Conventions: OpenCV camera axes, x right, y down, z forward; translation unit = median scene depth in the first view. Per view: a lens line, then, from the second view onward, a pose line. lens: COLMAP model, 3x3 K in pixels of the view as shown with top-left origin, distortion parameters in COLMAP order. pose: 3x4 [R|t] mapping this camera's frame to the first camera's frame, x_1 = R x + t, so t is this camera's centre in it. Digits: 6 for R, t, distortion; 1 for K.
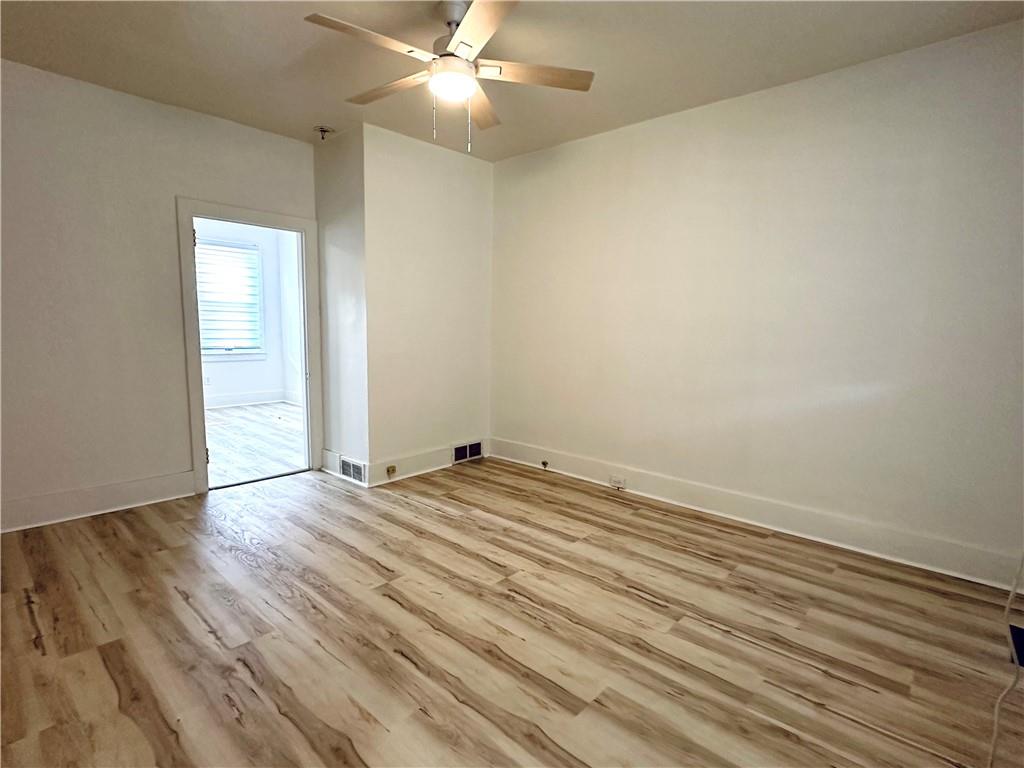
lens RADIAL K [[531.5, 0, 511.3], [0, 531.5, 385.4], [0, 0, 1]] dist [-0.002435, -0.000156]
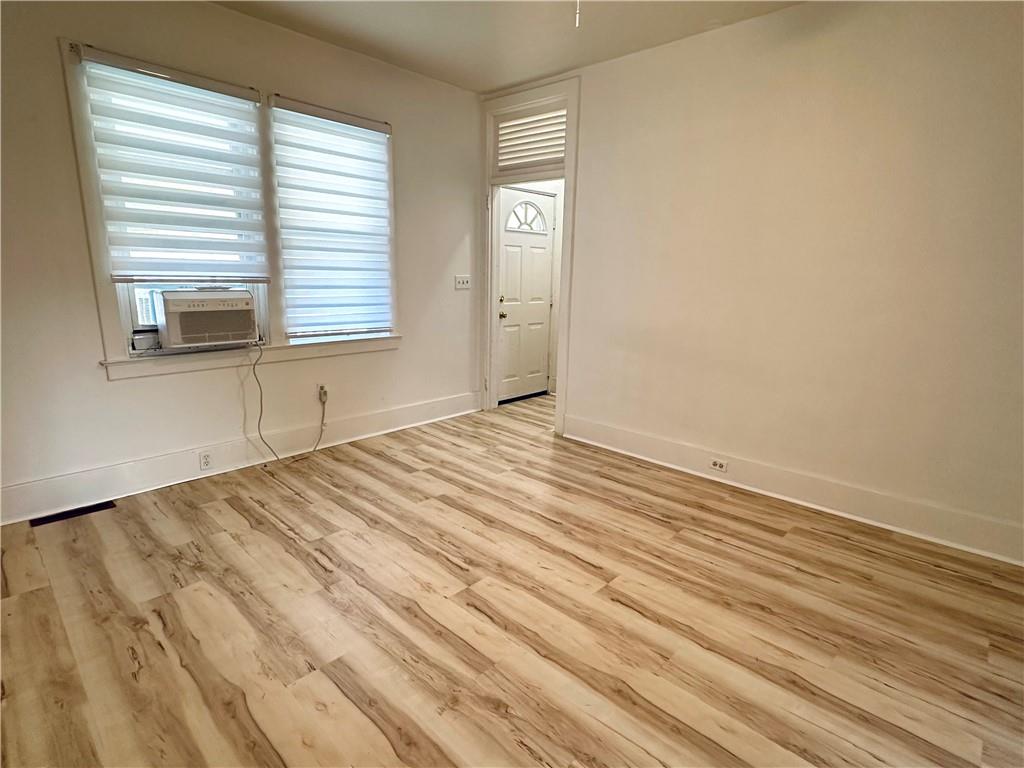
lens RADIAL K [[531.5, 0, 513.9], [0, 531.5, 385.8], [0, 0, 1]] dist [-0.002435, -0.000156]
pose [[-0.999316, -0.036909, 0.002243, -0.075487], [-0.034296, 0.947826, 0.316938, -0.211902], [-0.013824, 0.316645, -0.948444, 1.825724]]
